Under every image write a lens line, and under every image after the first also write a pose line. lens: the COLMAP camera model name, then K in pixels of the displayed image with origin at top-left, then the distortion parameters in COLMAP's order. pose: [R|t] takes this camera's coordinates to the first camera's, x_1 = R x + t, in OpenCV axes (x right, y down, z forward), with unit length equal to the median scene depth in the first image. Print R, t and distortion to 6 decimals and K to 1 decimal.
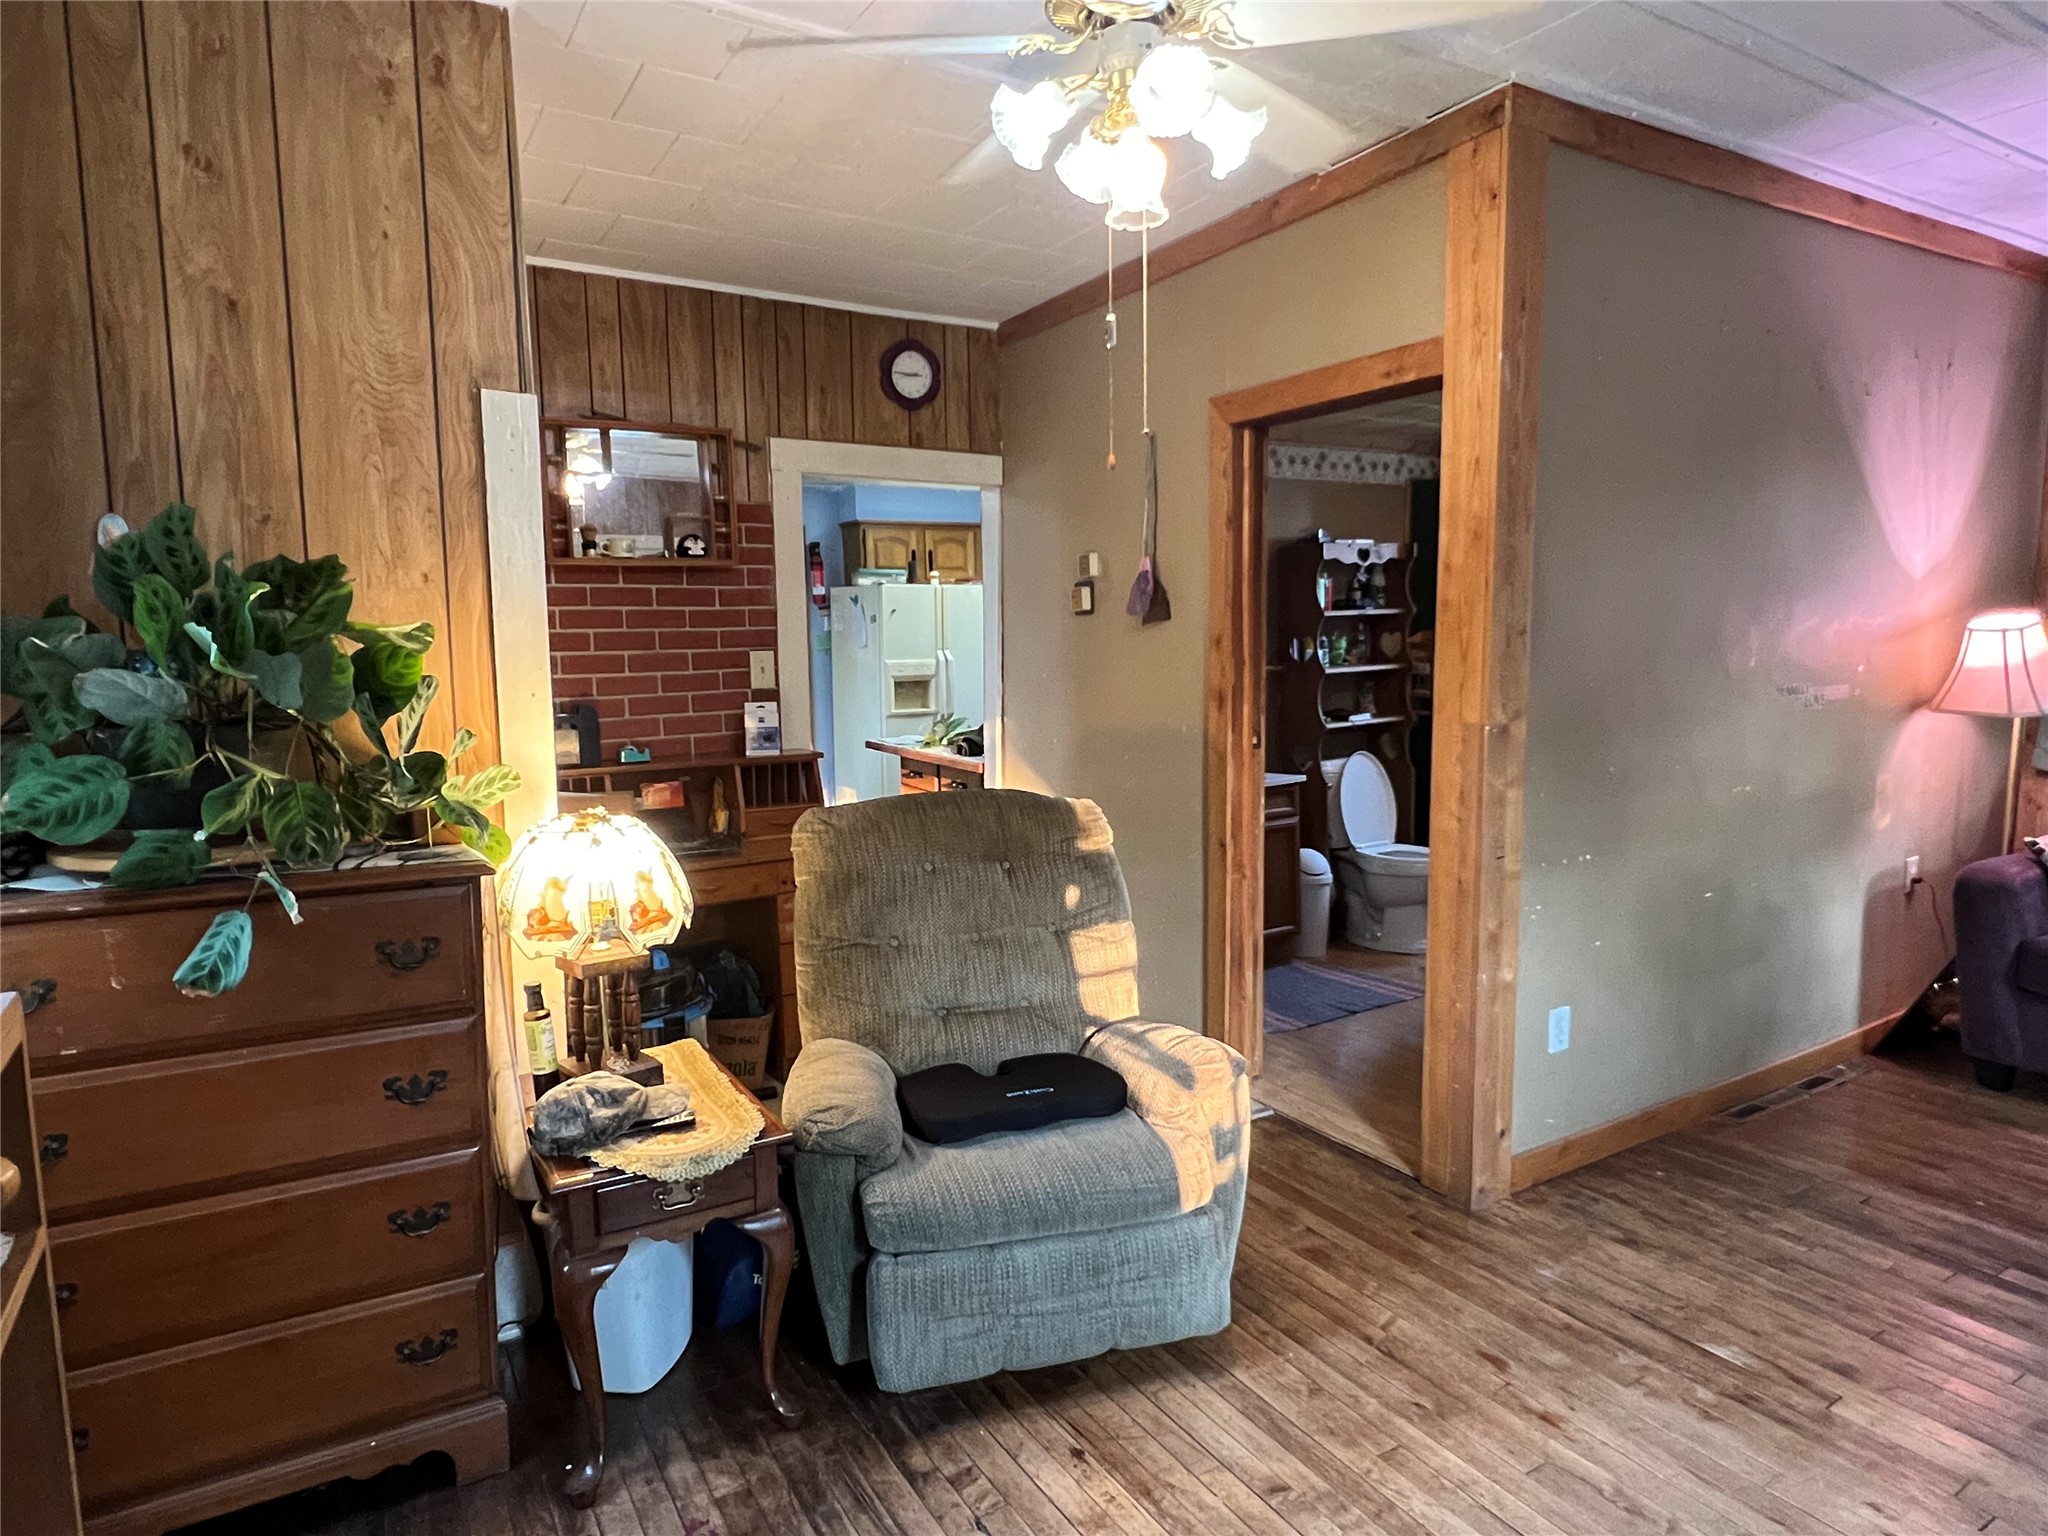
lens RADIAL K [[1195.0, 0, 1021.6], [0, 1195.0, 779.5], [0, 0, 1]] dist [0.001161, -0.000543]
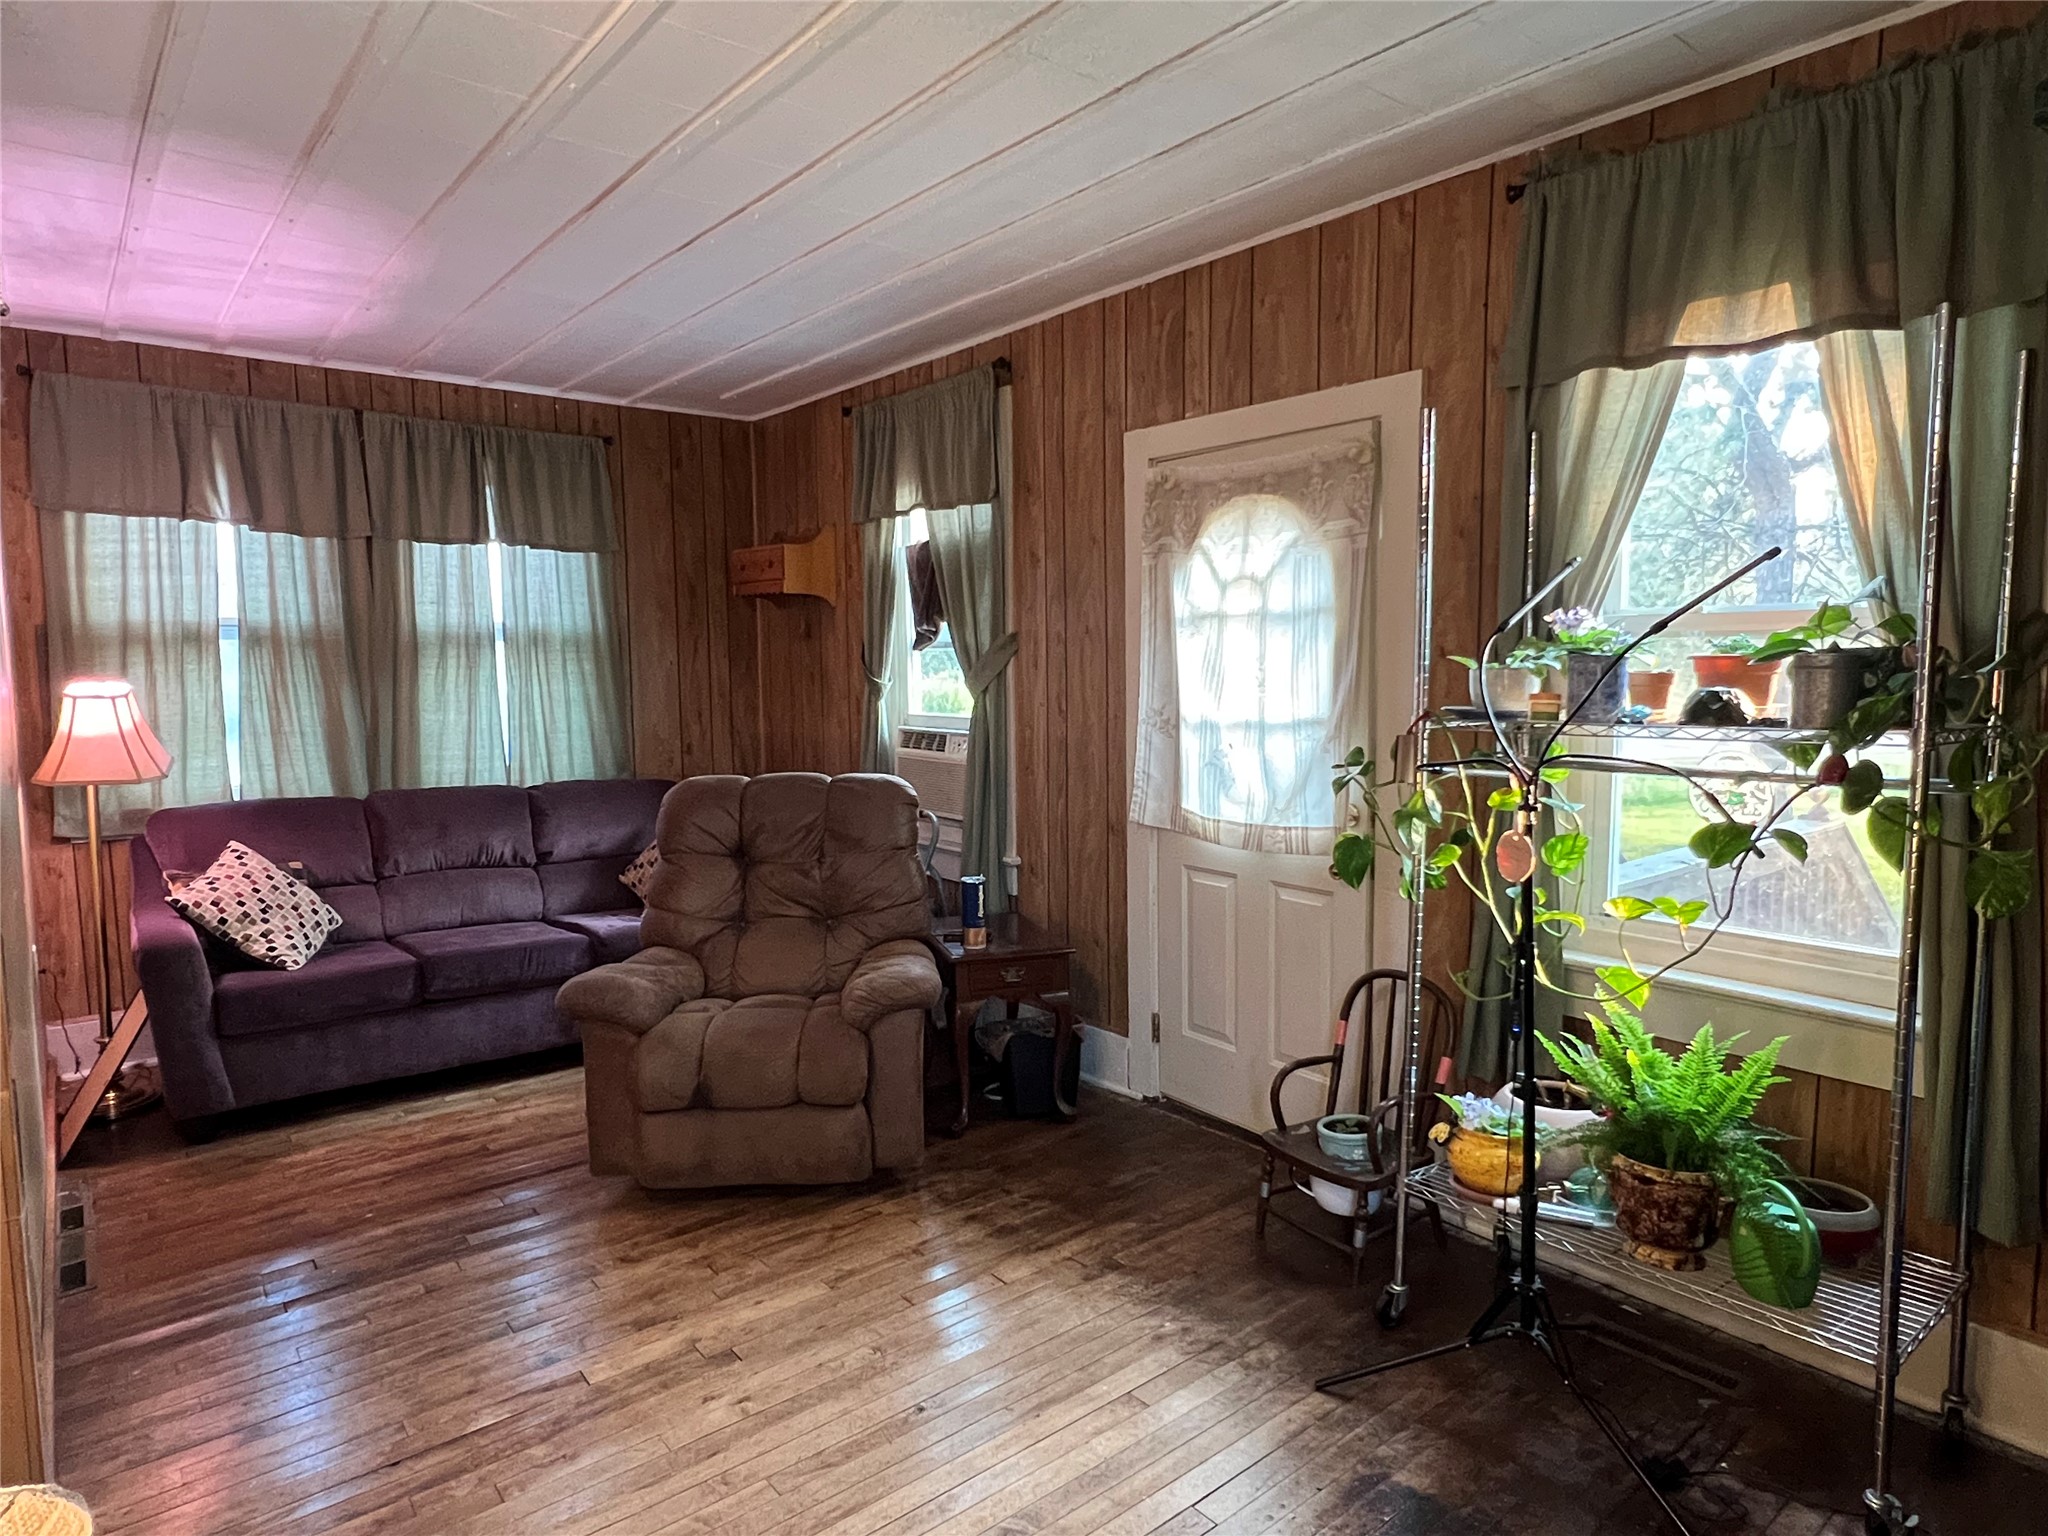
lens RADIAL K [[1195.0, 0, 1021.6], [0, 1195.0, 779.5], [0, 0, 1]] dist [0.001161, -0.000543]
pose [[-0.140472, -0.077464, 0.987050, -0.331125], [0.131268, 0.986677, 0.096116, -0.066365], [-0.981344, 0.143069, -0.128432, 0.492625]]
